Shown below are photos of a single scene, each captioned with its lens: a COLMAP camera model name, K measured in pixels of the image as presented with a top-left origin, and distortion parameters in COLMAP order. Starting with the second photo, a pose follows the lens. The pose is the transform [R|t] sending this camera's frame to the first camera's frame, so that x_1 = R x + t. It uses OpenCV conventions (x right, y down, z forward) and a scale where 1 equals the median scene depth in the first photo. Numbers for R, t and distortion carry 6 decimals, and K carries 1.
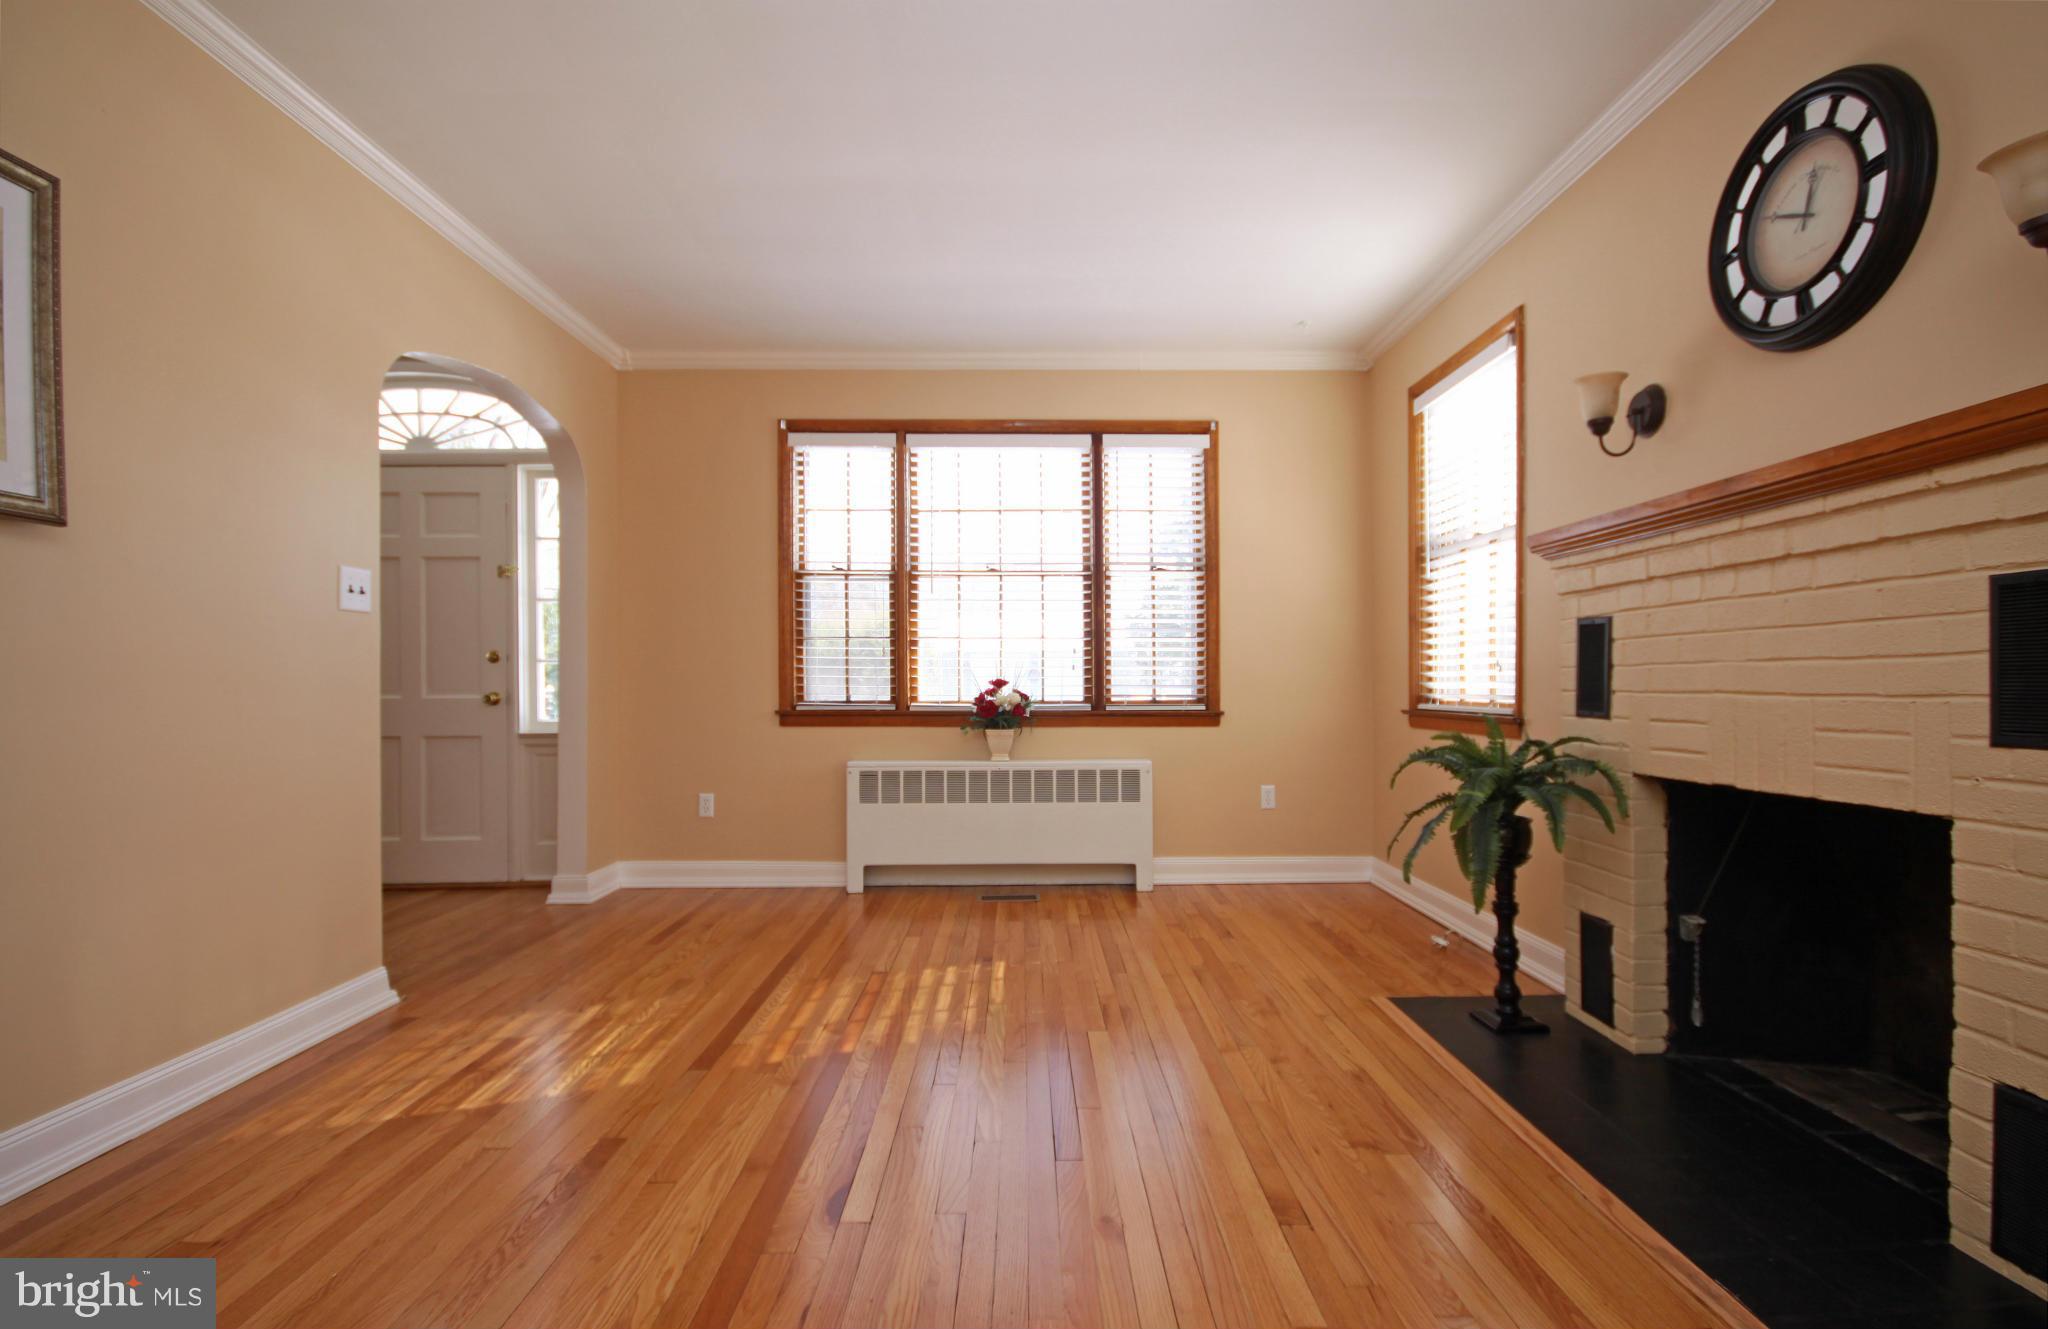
lens RADIAL K [[958.8, 0, 1030.9], [0, 958.8, 688.4], [0, 0, 1]] dist [-0.010697, -0.001600]
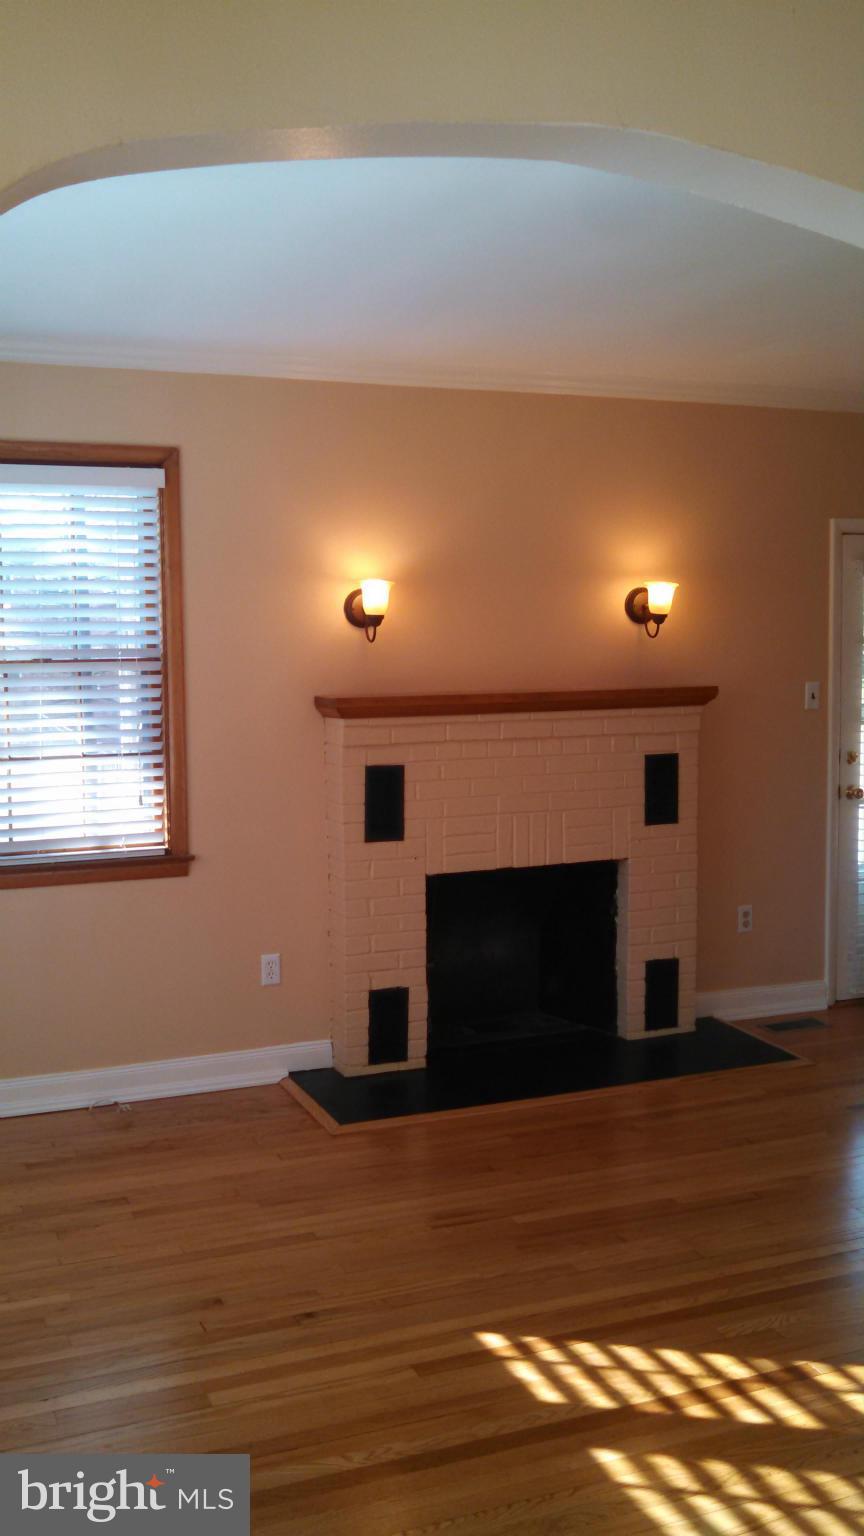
lens RADIAL K [[1489.7, 0, 438.6], [0, 1489.7, 760.7], [0, 0, 1]] dist [-0.023086, 0.000000]
pose [[-0.369427, -0.078091, 0.925973, -0.931686], [0.015349, 0.995814, 0.090105, -0.184251], [-0.929133, 0.047500, -0.366682, 1.168194]]
